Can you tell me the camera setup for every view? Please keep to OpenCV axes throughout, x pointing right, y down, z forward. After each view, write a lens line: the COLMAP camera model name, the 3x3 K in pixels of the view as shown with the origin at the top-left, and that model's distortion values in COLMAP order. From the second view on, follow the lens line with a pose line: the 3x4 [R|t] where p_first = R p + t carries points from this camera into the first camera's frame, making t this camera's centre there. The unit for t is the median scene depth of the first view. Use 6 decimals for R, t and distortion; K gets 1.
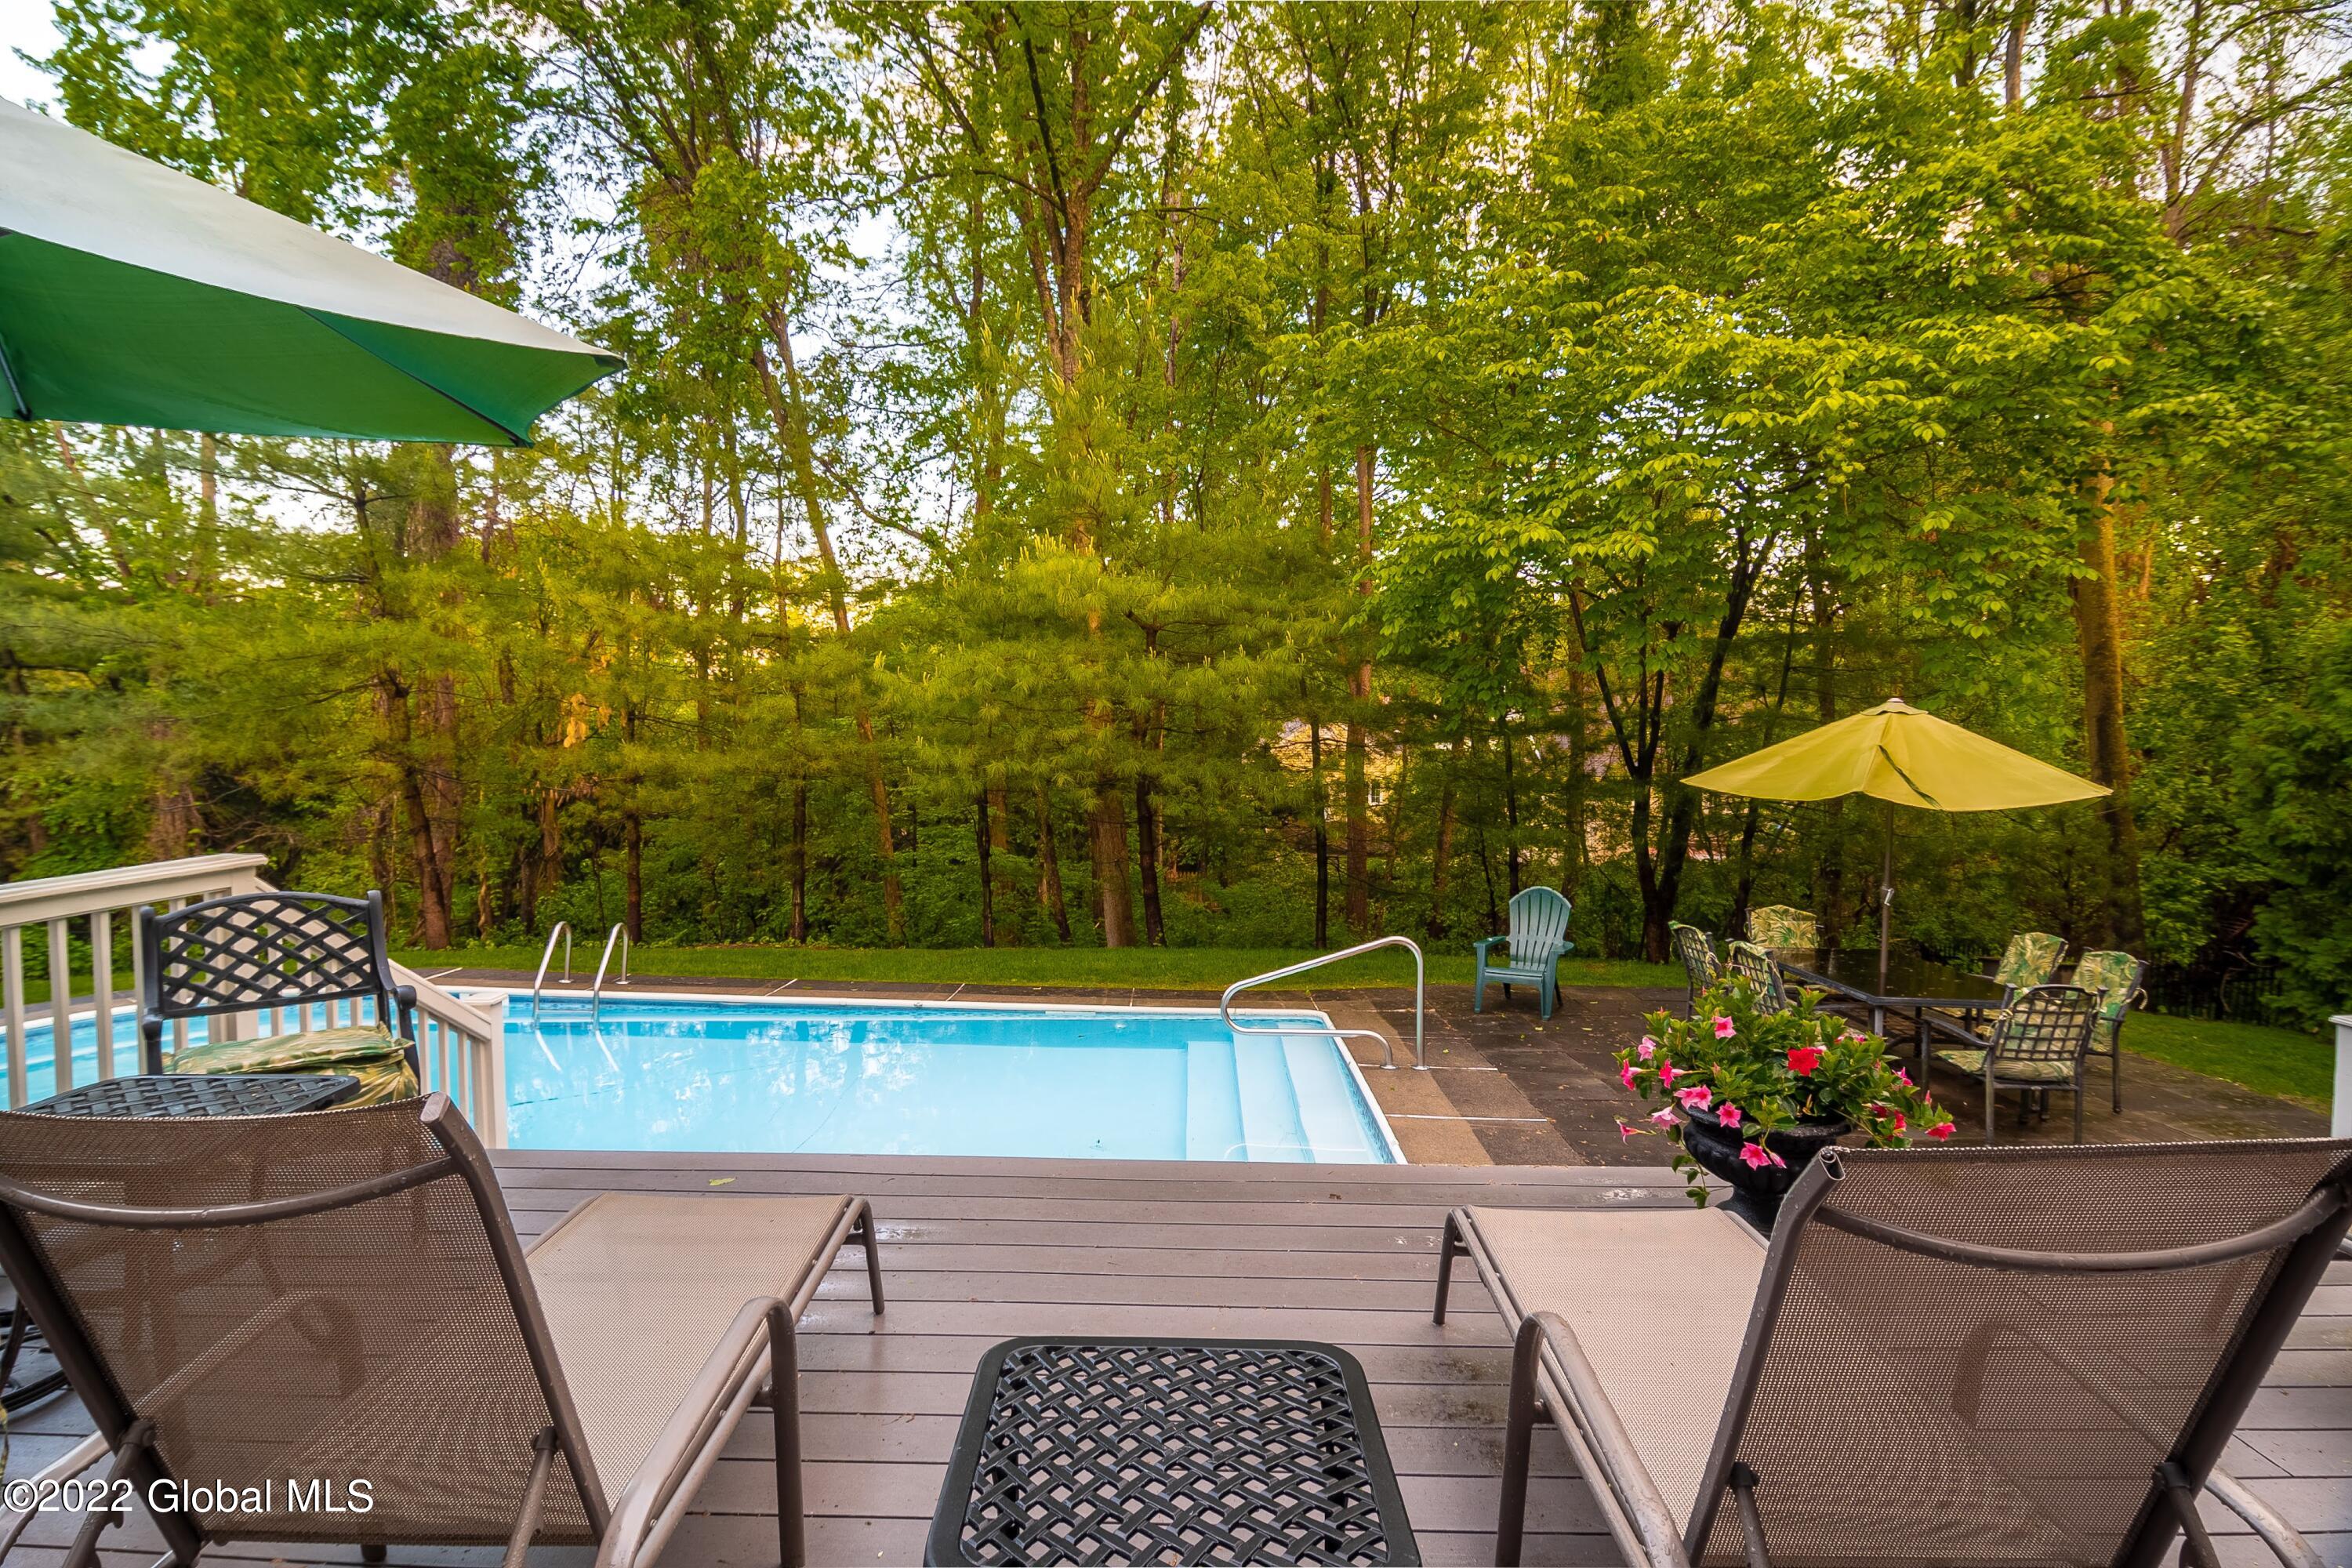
lens RADIAL K [[1265.6, 0, 1176.0], [0, 1265.6, 784.0], [0, 0, 1]] dist [-0.001454, -0.000227]
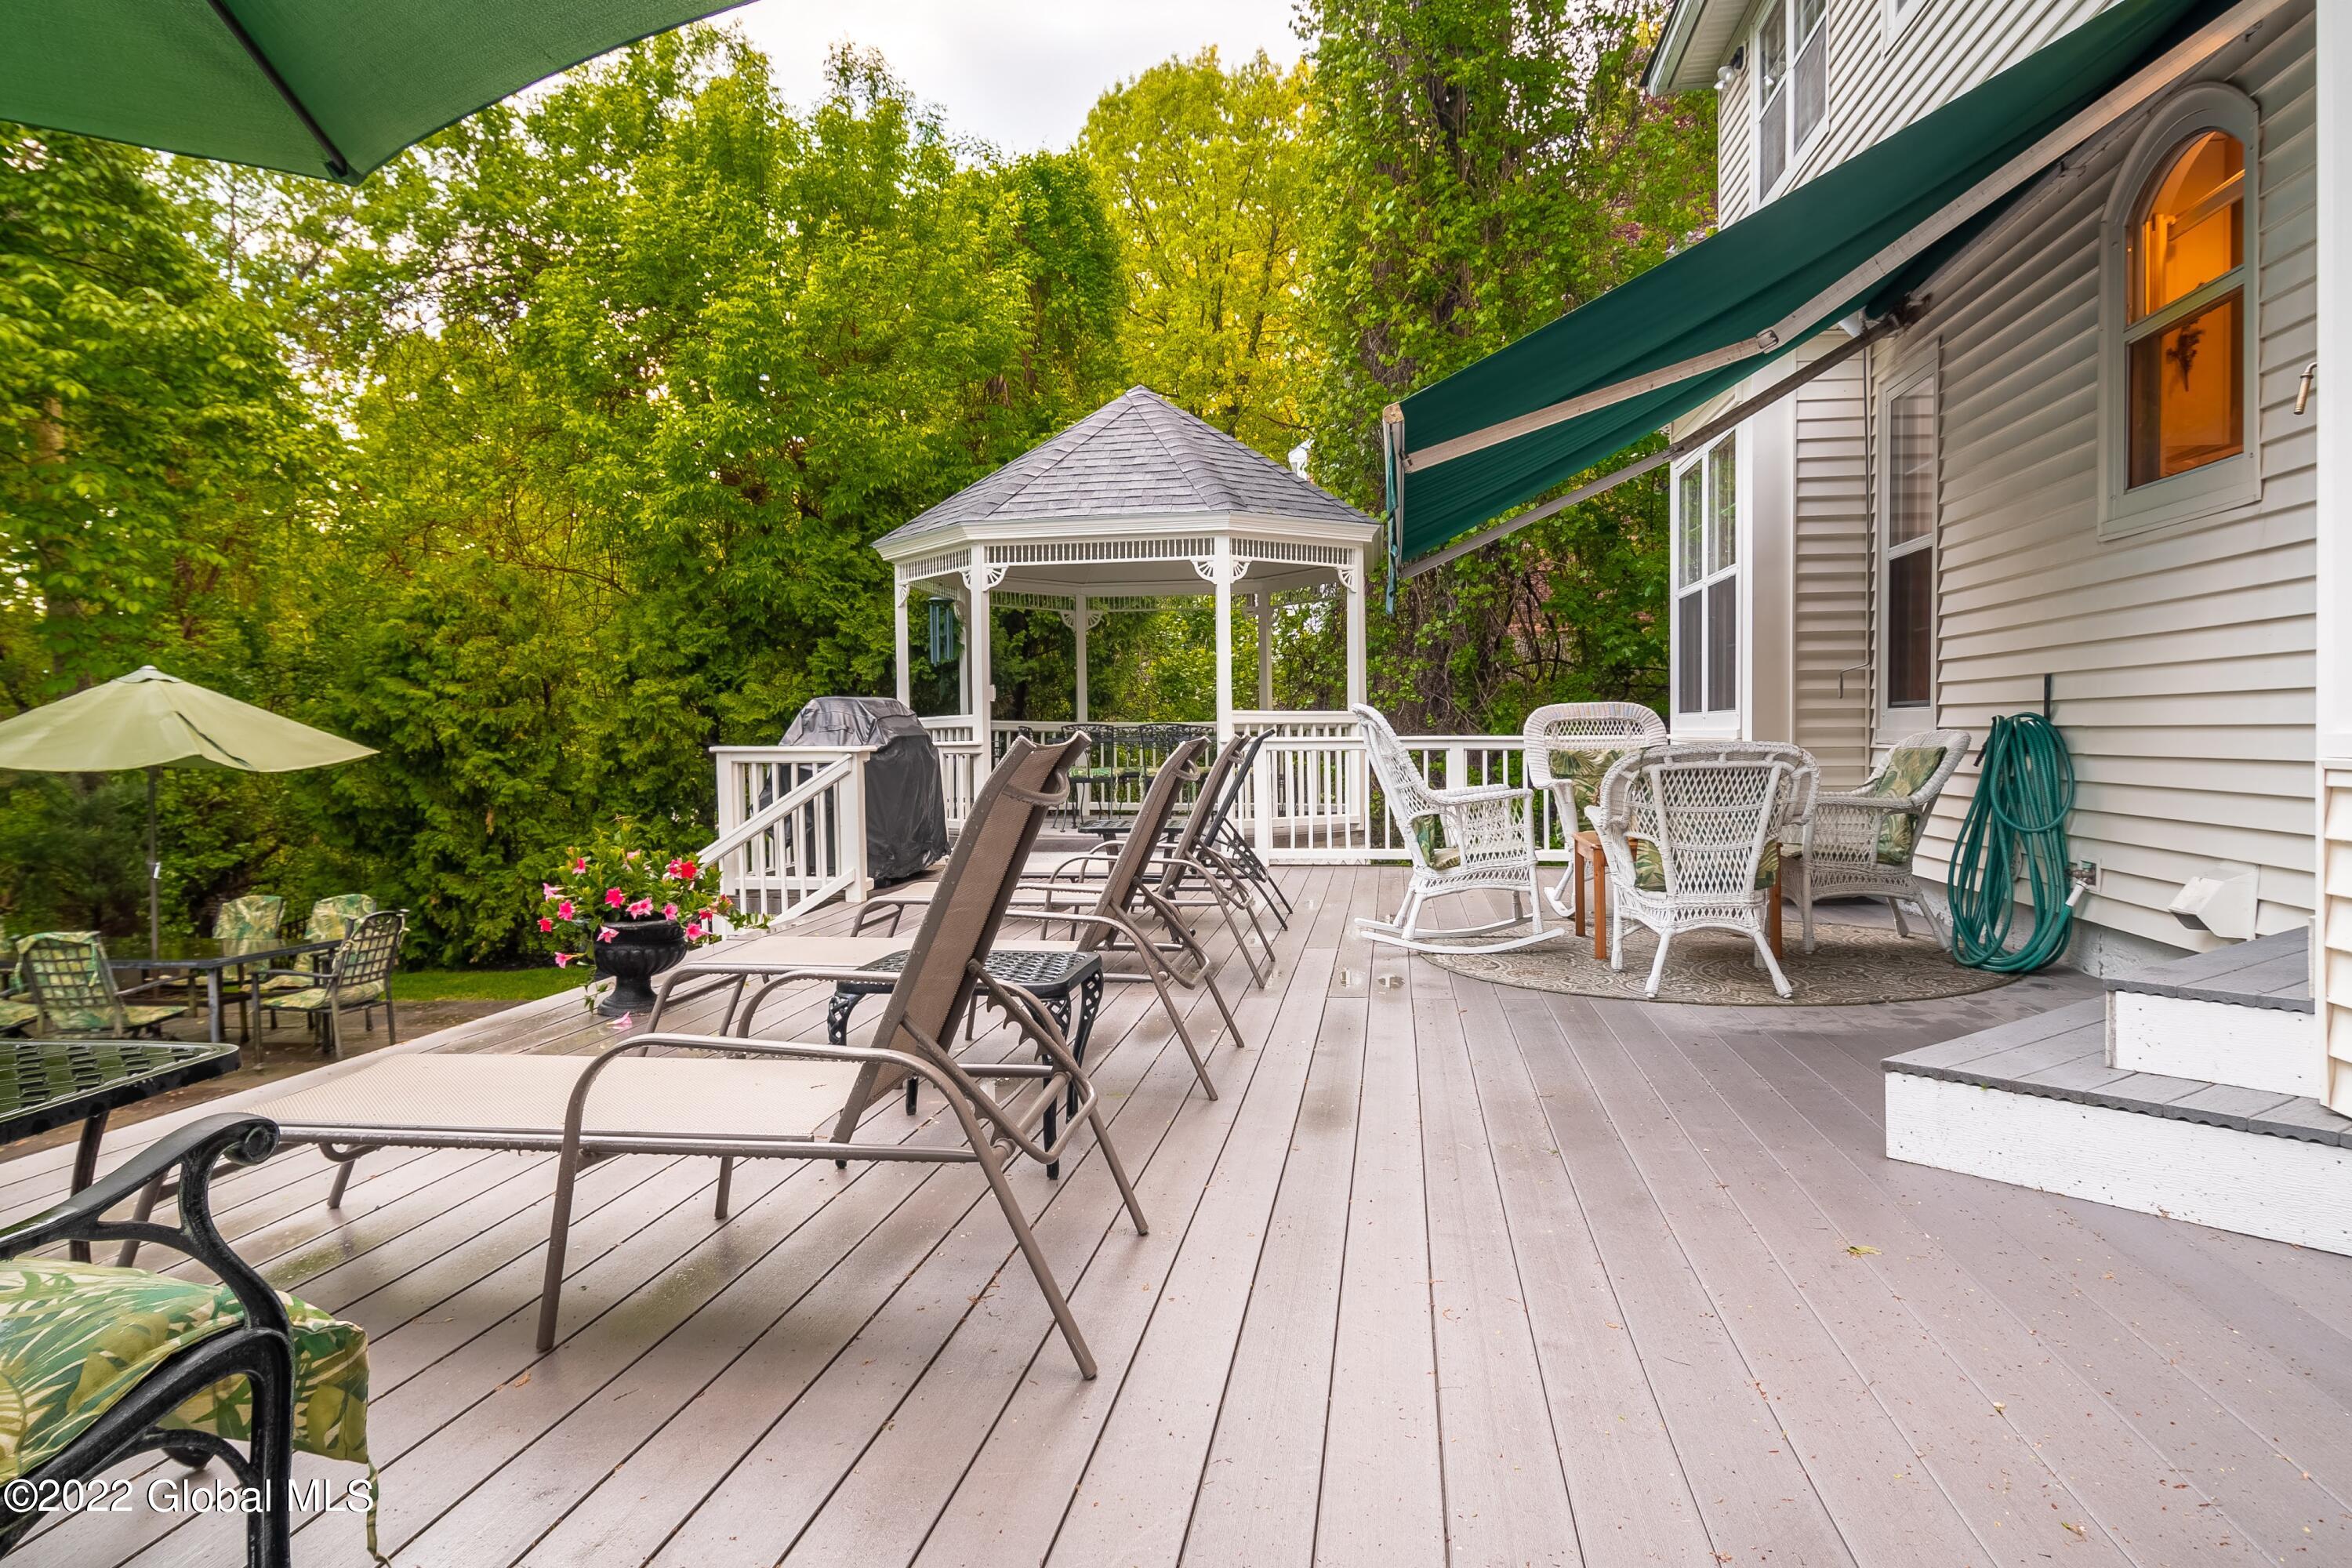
lens RADIAL K [[1460.8, 0, 1176.0], [0, 1460.8, 784.0], [0, 0, 1]] dist [-0.003395, -0.000713]
pose [[0.148975, -0.036757, 0.988158, -0.494512], [0.058001, 0.997913, 0.028376, 0.042008], [-0.987138, 0.053087, 0.150796, 0.059848]]
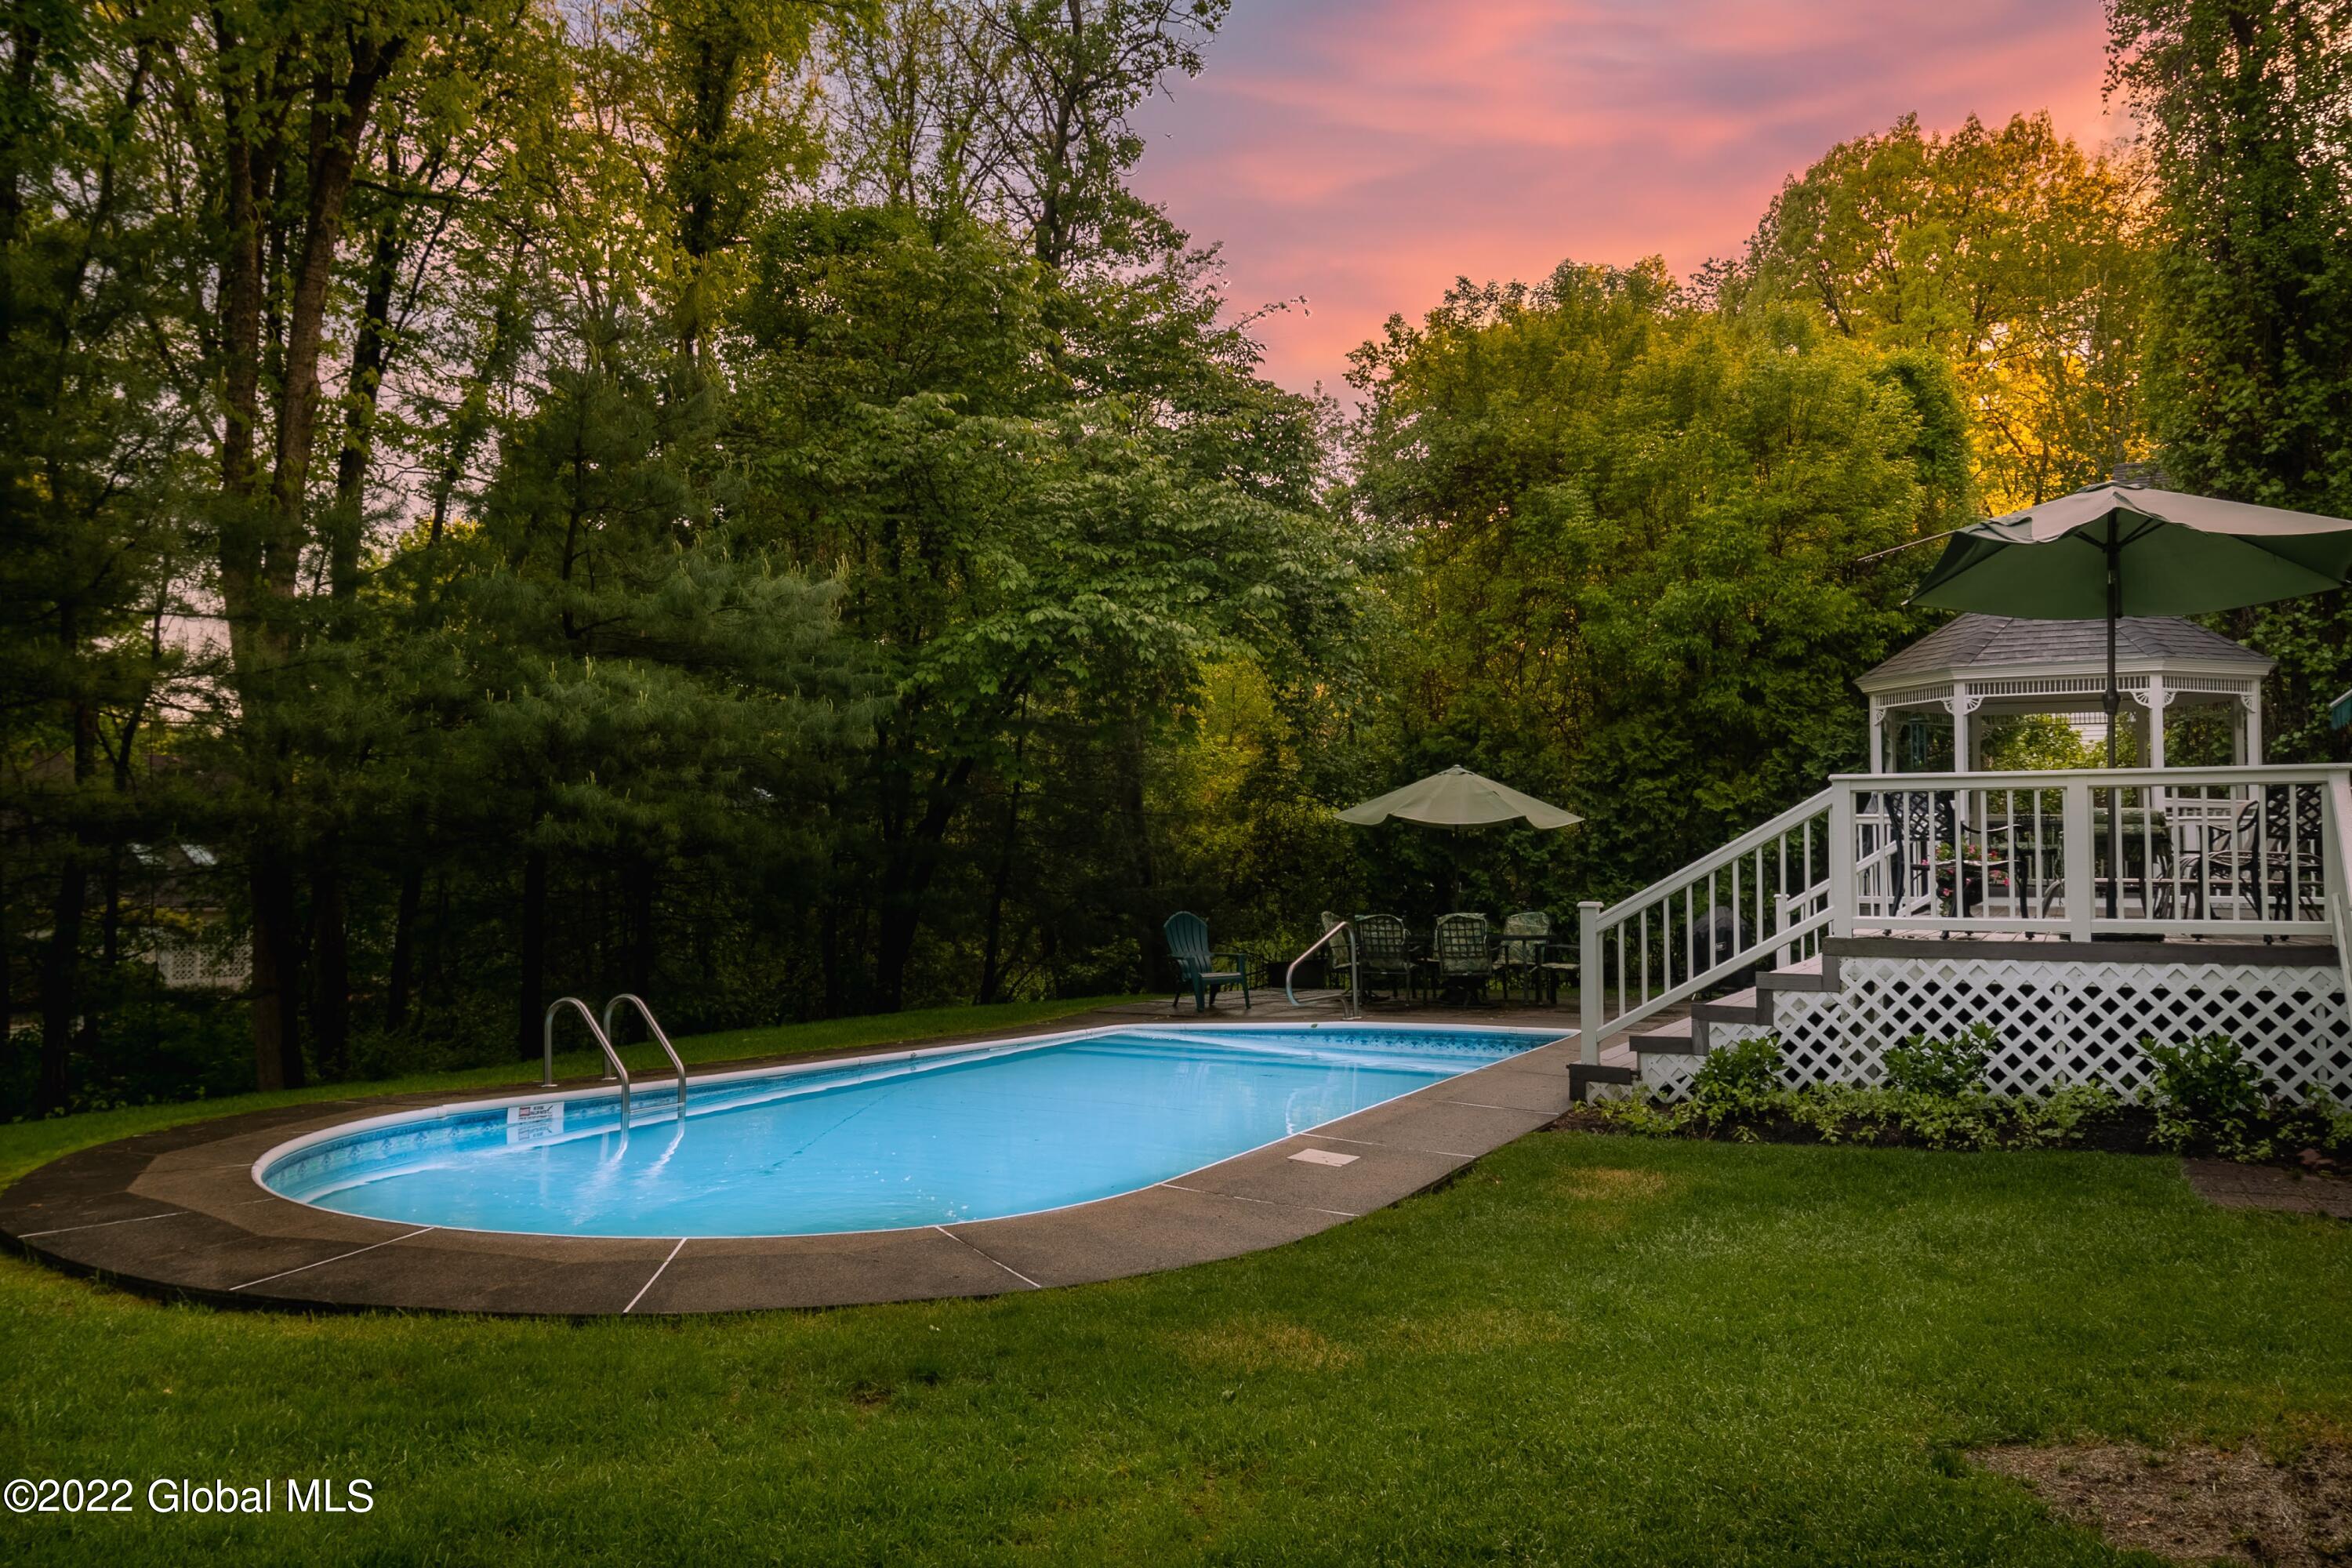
lens RADIAL K [[1782.8, 0, 1176.0], [0, 1782.8, 784.0], [0, 0, 1]] dist [0.004763, -0.004662]
pose [[0.448061, 0.045571, 0.892841, -1.913201], [0.036272, 0.996951, -0.069087, 0.117850], [-0.893267, 0.063340, 0.445042, 0.348510]]
